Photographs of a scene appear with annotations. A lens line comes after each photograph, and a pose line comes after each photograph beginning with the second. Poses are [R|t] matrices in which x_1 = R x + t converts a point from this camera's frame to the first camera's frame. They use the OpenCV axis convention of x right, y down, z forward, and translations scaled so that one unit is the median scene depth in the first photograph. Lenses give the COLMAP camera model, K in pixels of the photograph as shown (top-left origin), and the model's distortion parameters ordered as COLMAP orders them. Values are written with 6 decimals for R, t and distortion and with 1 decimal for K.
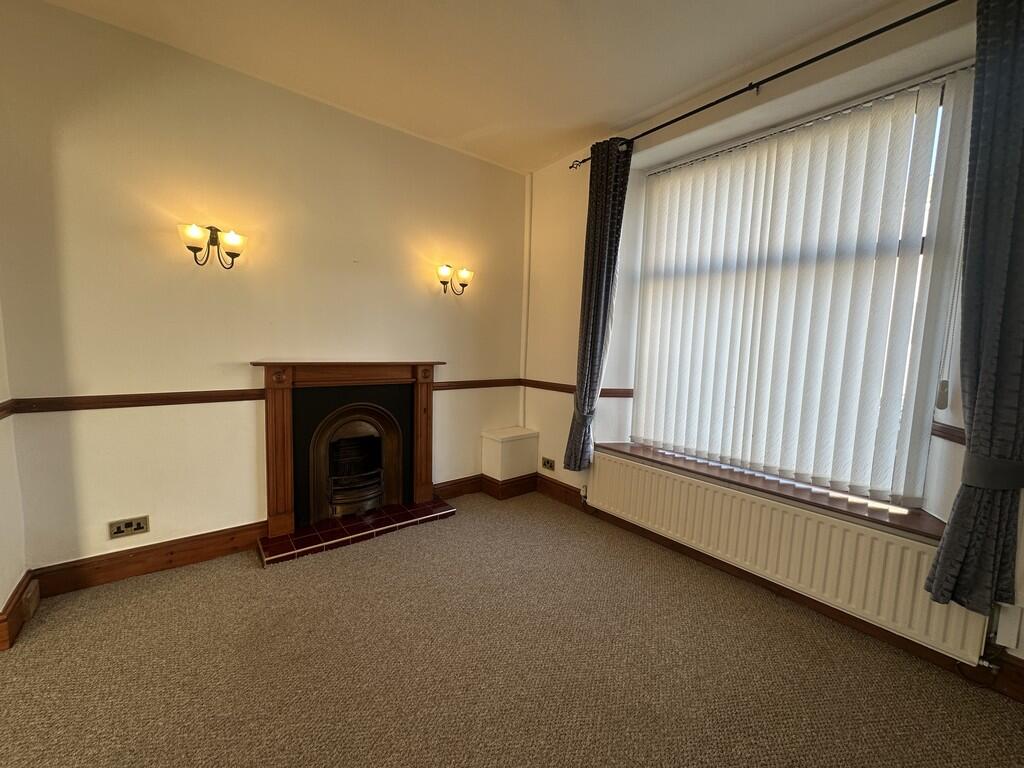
lens RADIAL K [[408.1, 0, 487.0], [0, 408.1, 389.1], [0, 0, 1]] dist [-0.000110, -0.000047]
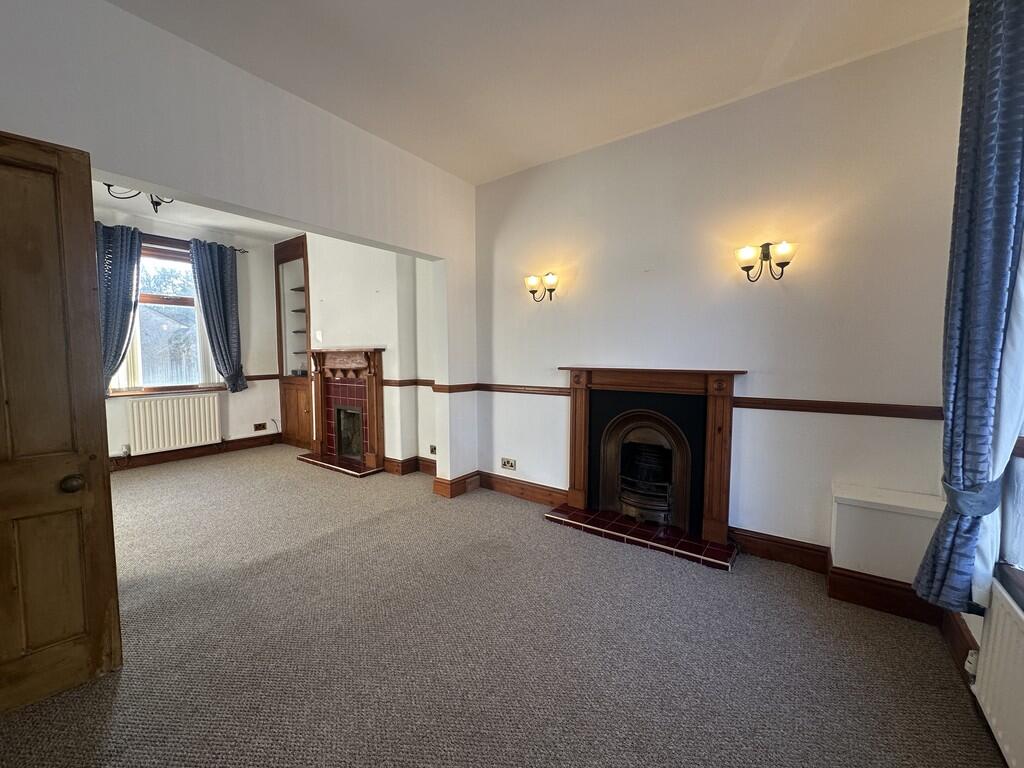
lens RADIAL K [[408.8, 0, 511.6], [0, 408.8, 382.1], [0, 0, 1]] dist [-0.000682, -0.000223]
pose [[0.273547, 0.042434, -0.960922, 0.543735], [-0.087068, 0.996017, 0.019198, -0.022849], [0.957910, 0.078414, 0.276152, 0.387668]]
